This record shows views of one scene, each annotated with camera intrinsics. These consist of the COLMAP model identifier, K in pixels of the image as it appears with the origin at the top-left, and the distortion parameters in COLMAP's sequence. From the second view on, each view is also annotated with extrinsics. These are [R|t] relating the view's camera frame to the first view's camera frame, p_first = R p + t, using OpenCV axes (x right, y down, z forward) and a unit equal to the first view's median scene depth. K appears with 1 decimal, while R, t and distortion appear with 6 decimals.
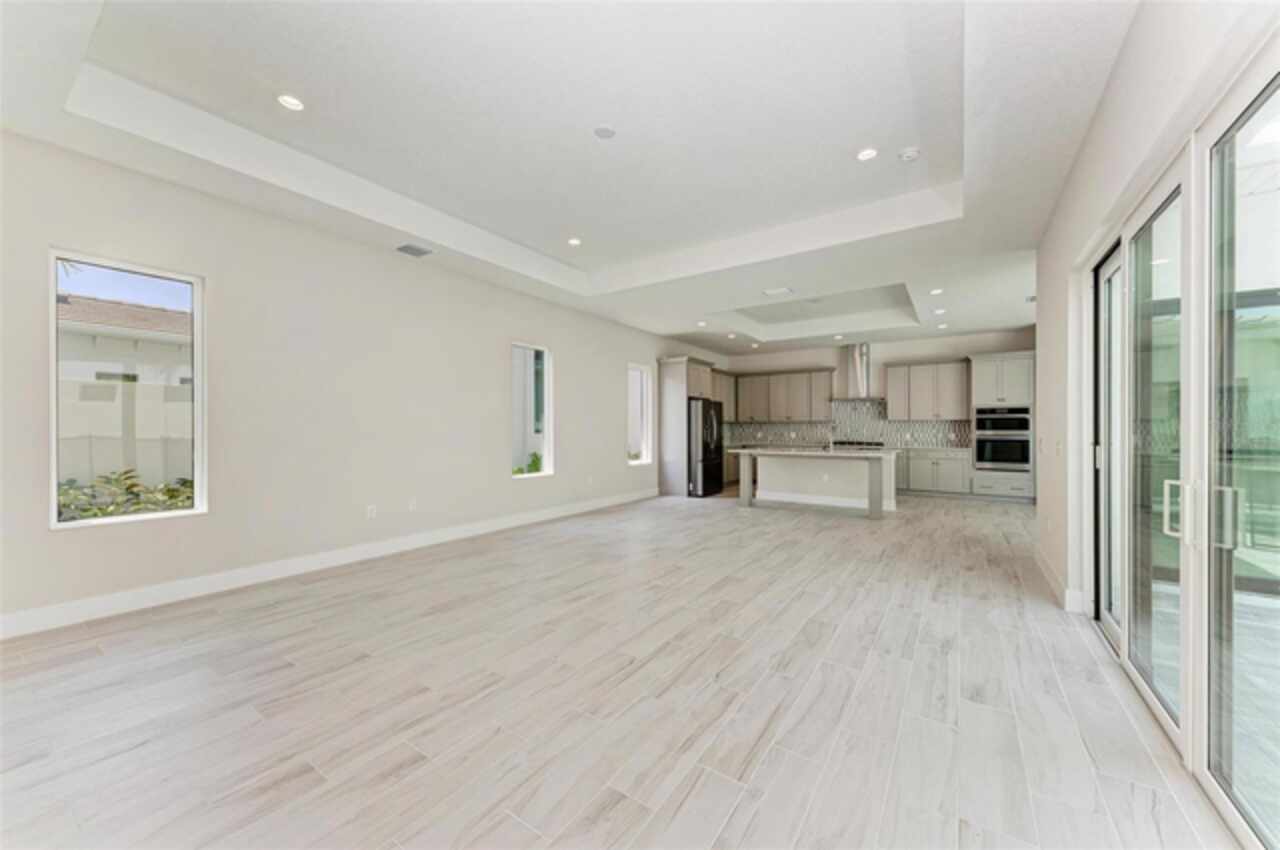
lens RADIAL K [[466.6, 0, 639.1], [0, 466.6, 431.6], [0, 0, 1]] dist [0.014219, -0.000046]
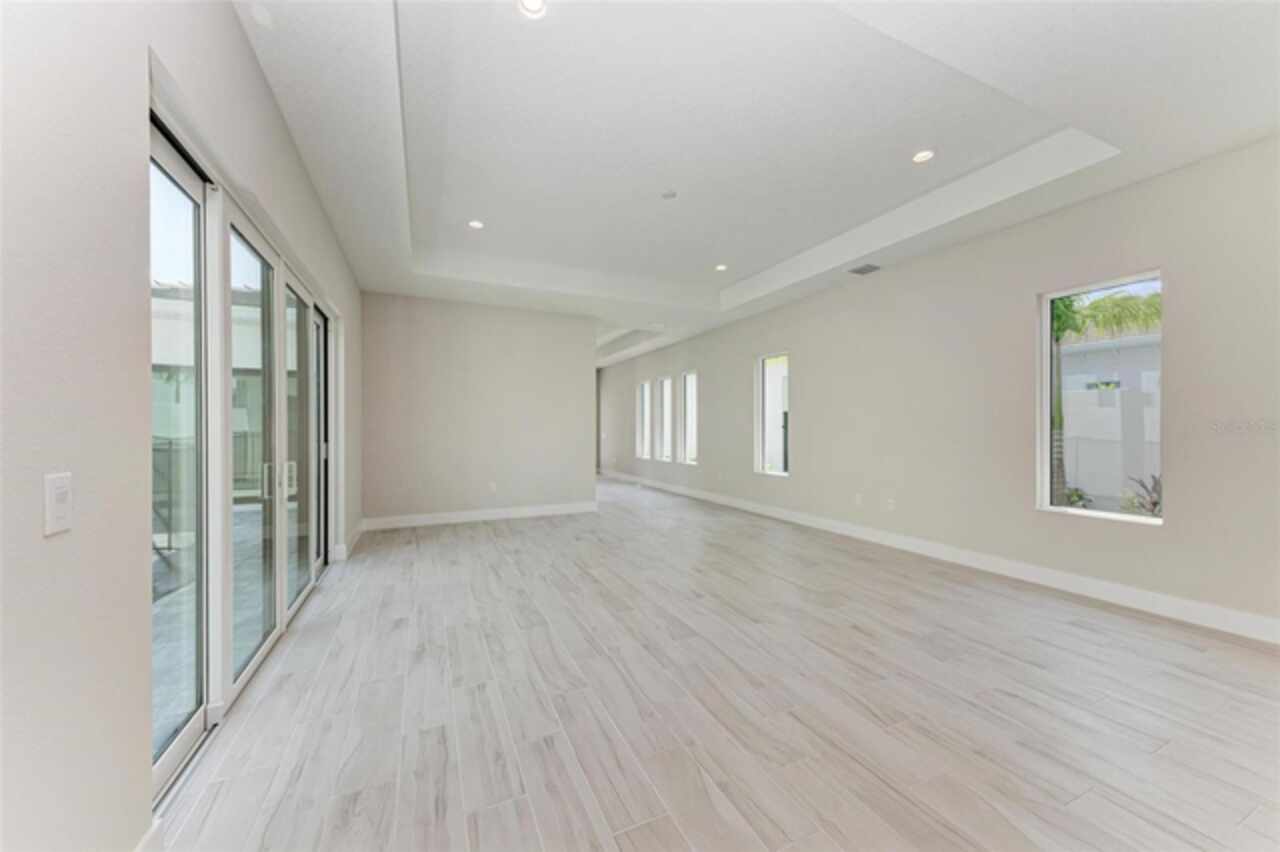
lens RADIAL K [[470.3, 0, 634.5], [0, 470.3, 429.3], [0, 0, 1]] dist [0.016386, 0.000021]
pose [[-0.519324, -0.003184, -0.854571, 0.788606], [-0.010465, 0.999942, 0.002634, -0.007565], [0.854513, 0.010311, -0.519328, 1.178118]]
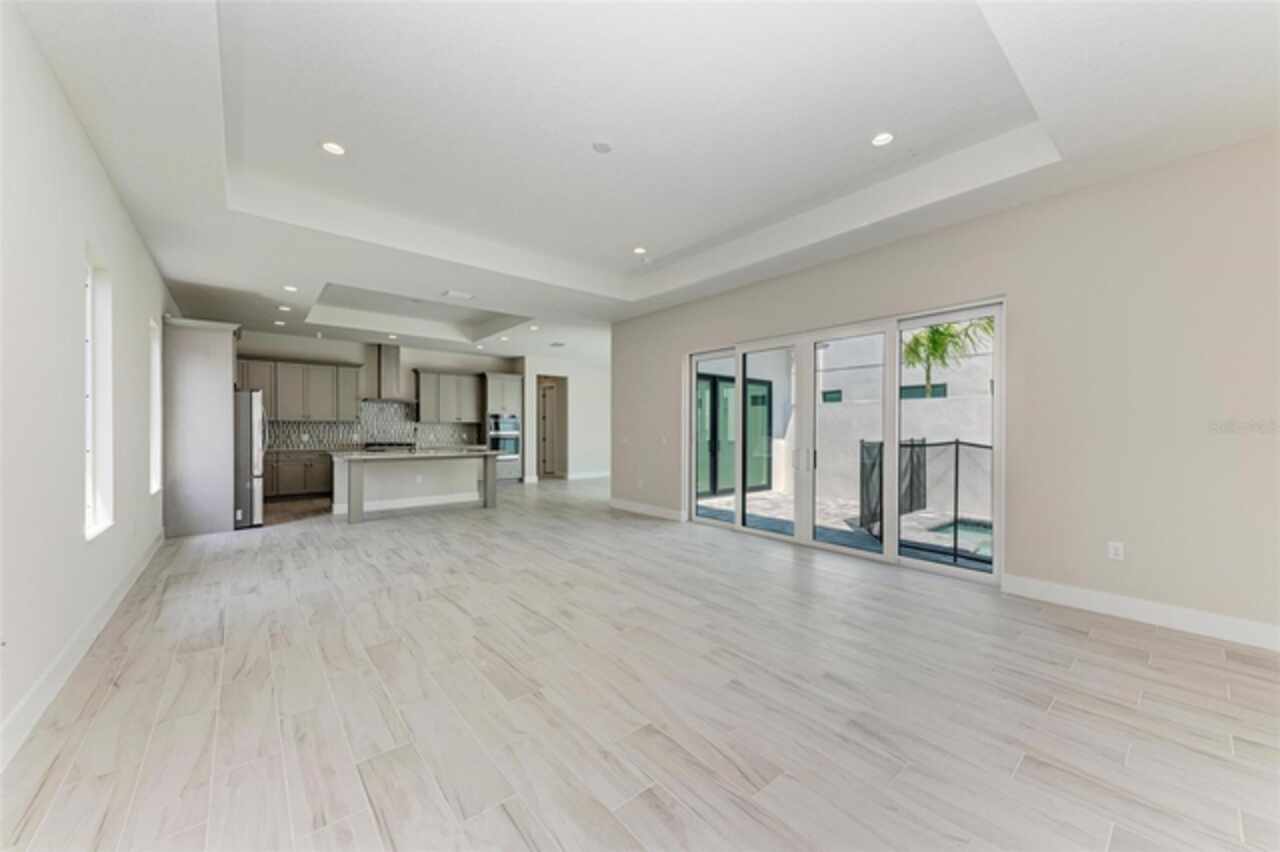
lens RADIAL K [[469.6, 0, 643.1], [0, 469.6, 430.0], [0, 0, 1]] dist [0.002158, -0.000020]
pose [[0.254633, -0.000938, 0.967037, -0.791879], [0.005027, 0.999987, -0.000354, -0.006381], [-0.967025, 0.004951, 0.254635, 0.483610]]
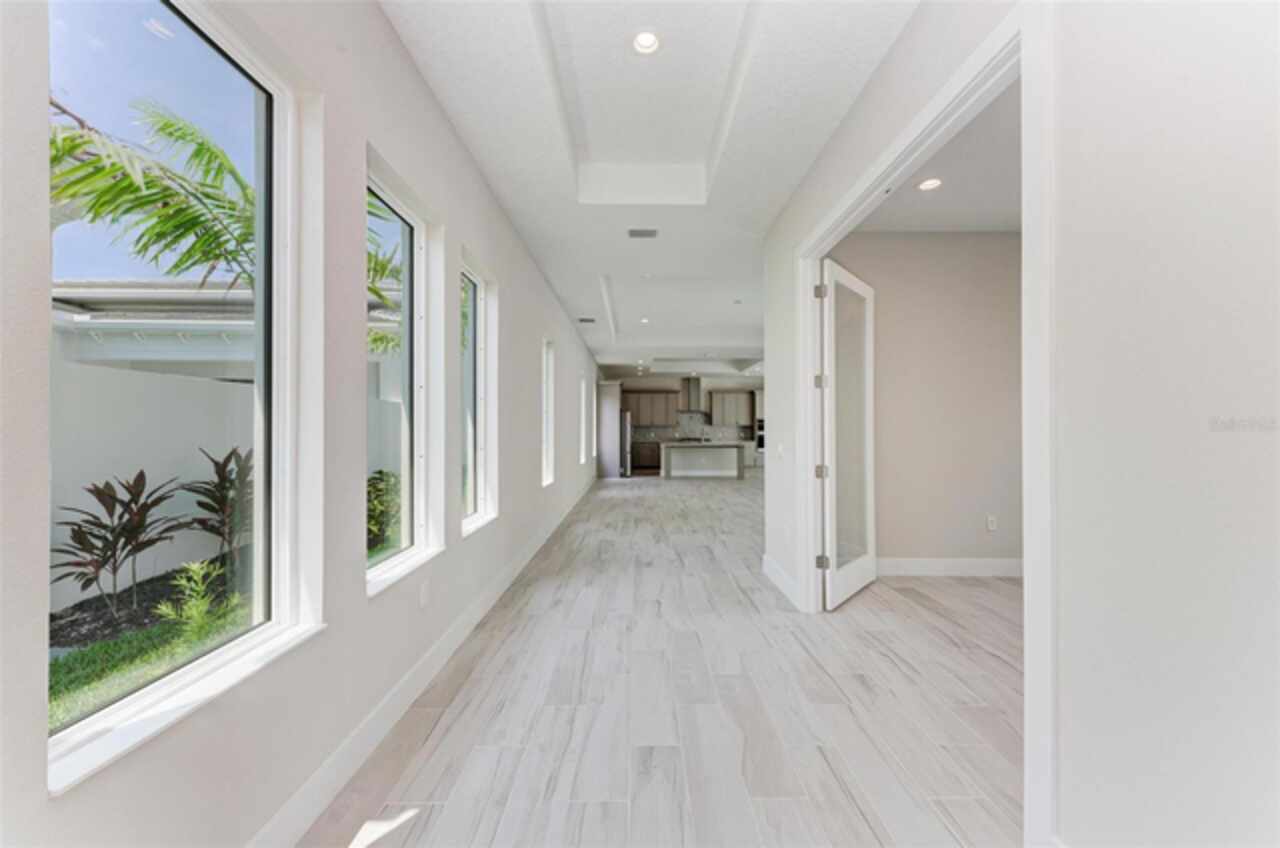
lens RADIAL K [[469.6, 0, 643.1], [0, 469.6, 428.0], [0, 0, 1]] dist [0.002158, -0.000020]
pose [[0.813280, 0.002205, 0.581868, -1.334230], [0.001165, 0.999985, -0.005418, -0.010621], [-0.581871, 0.005084, 0.813265, -0.441130]]
